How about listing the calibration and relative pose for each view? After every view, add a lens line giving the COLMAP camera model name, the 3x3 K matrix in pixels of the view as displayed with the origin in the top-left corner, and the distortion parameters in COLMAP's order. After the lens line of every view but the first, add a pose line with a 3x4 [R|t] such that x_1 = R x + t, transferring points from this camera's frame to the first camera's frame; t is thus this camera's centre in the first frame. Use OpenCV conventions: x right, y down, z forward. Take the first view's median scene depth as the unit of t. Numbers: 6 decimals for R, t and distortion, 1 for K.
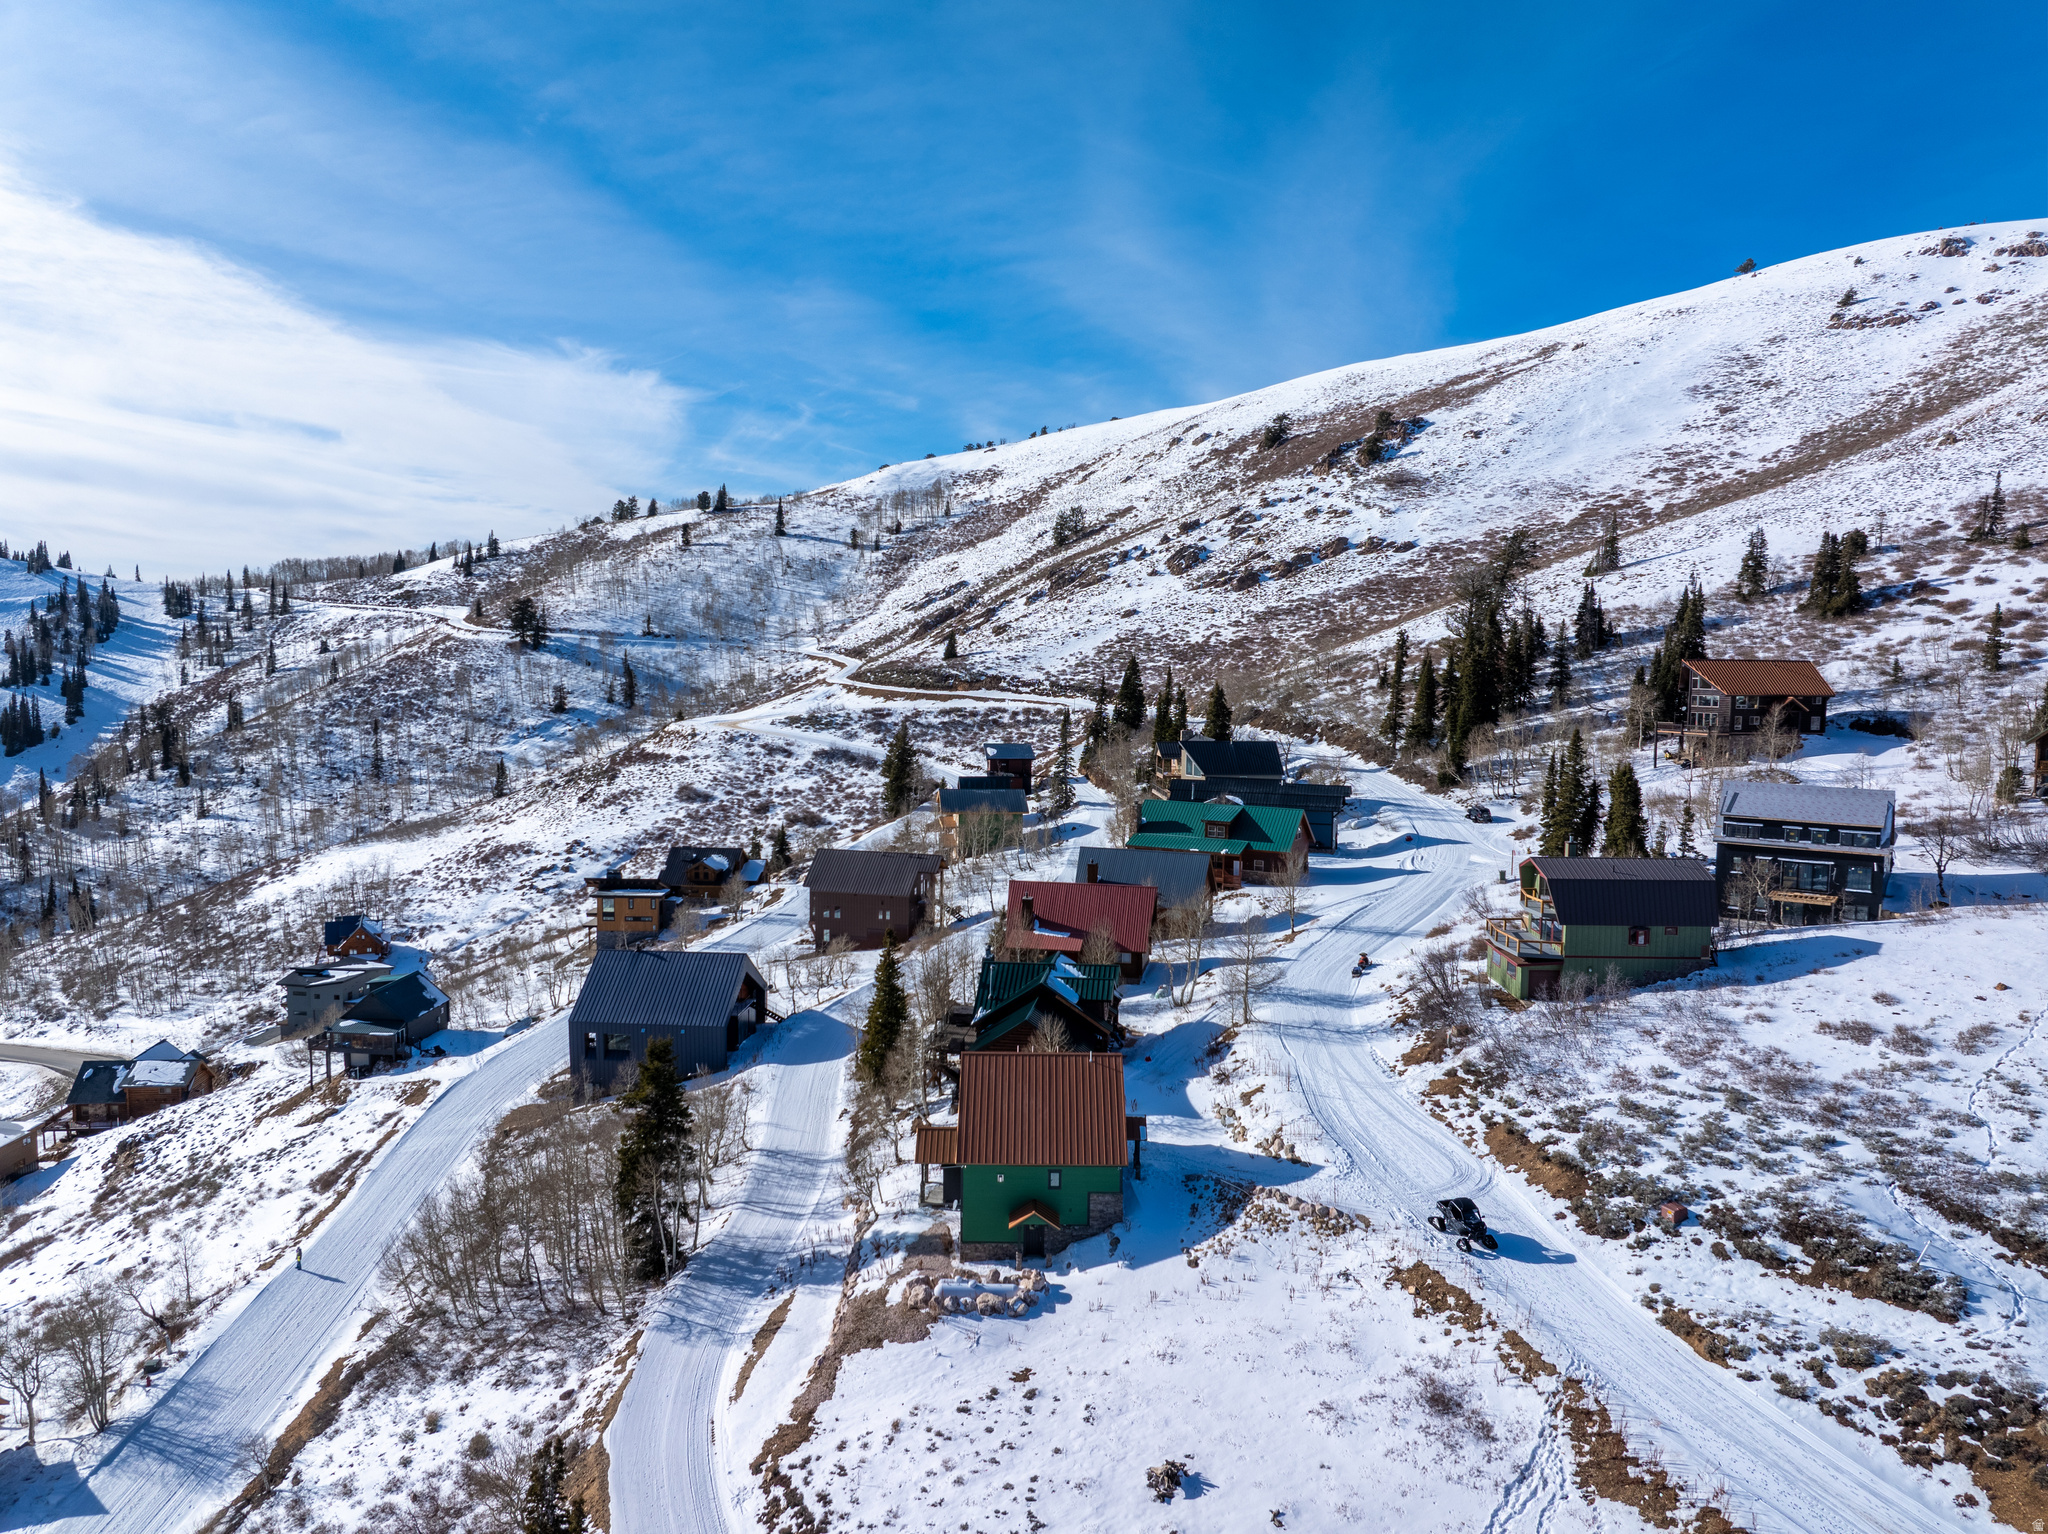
lens RADIAL K [[1409.1, 0, 1024.0], [0, 1409.1, 767.0], [0, 0, 1]] dist [-0.044754, 0.019841]
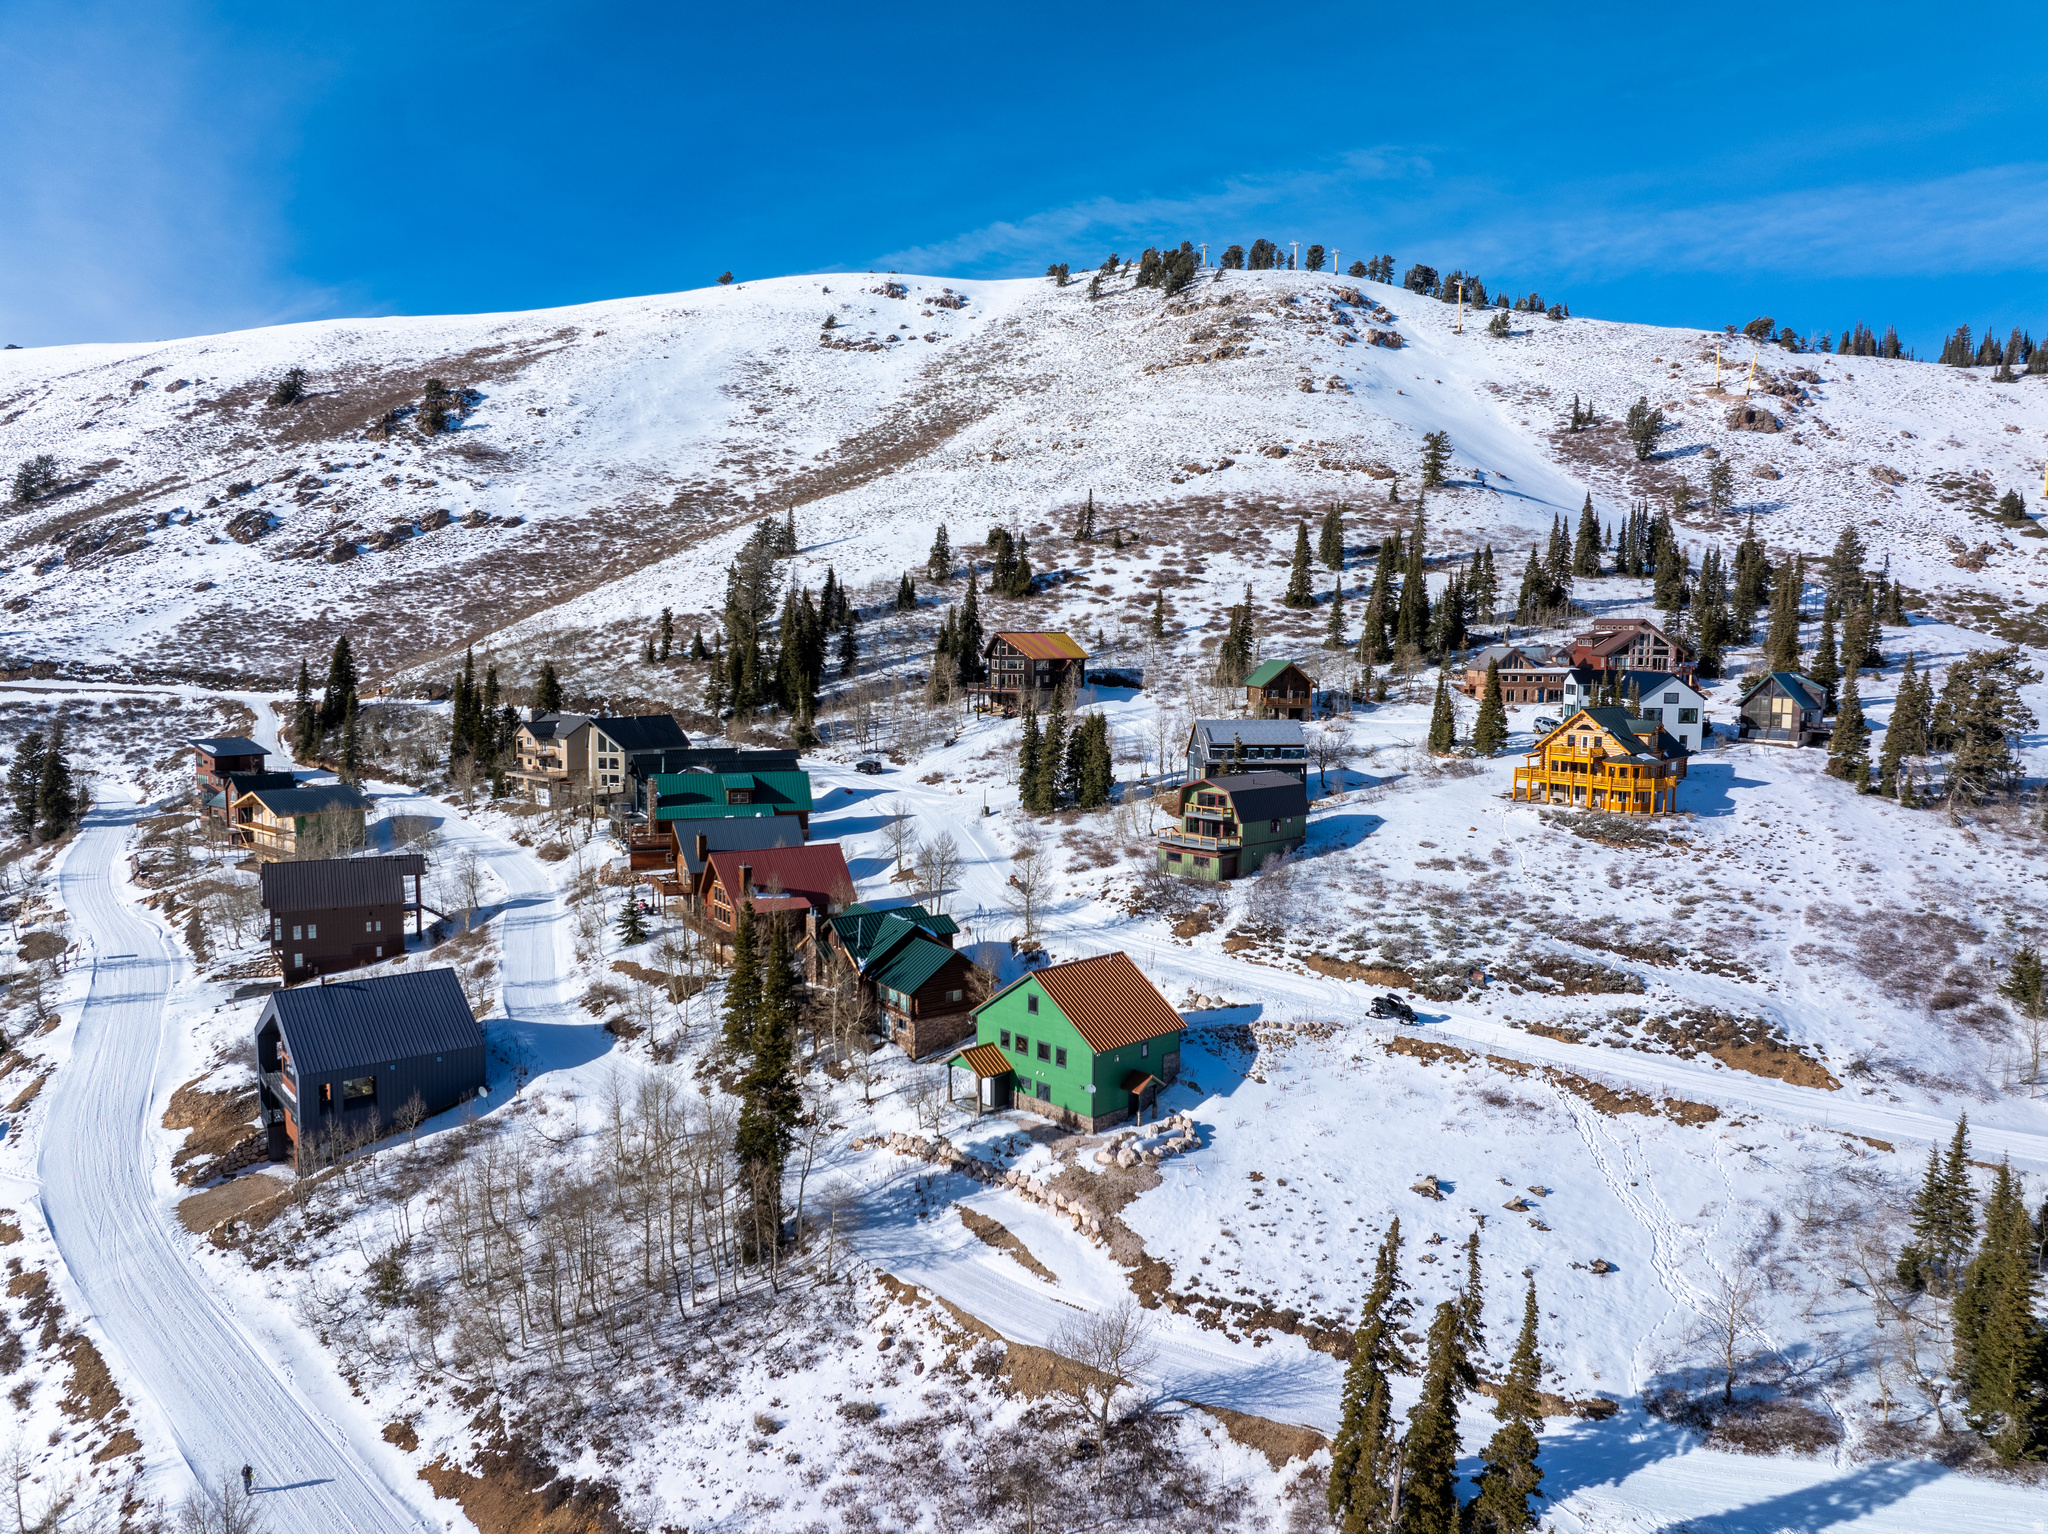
lens RADIAL K [[1409.1, 0, 1024.0], [0, 1409.1, 767.0], [0, 0, 1]] dist [-0.044754, 0.019841]
pose [[0.734526, -0.072183, 0.674730, -0.142229], [0.059965, 0.997341, 0.041417, -0.002778], [-0.675925, 0.010038, 0.736902, 0.023073]]
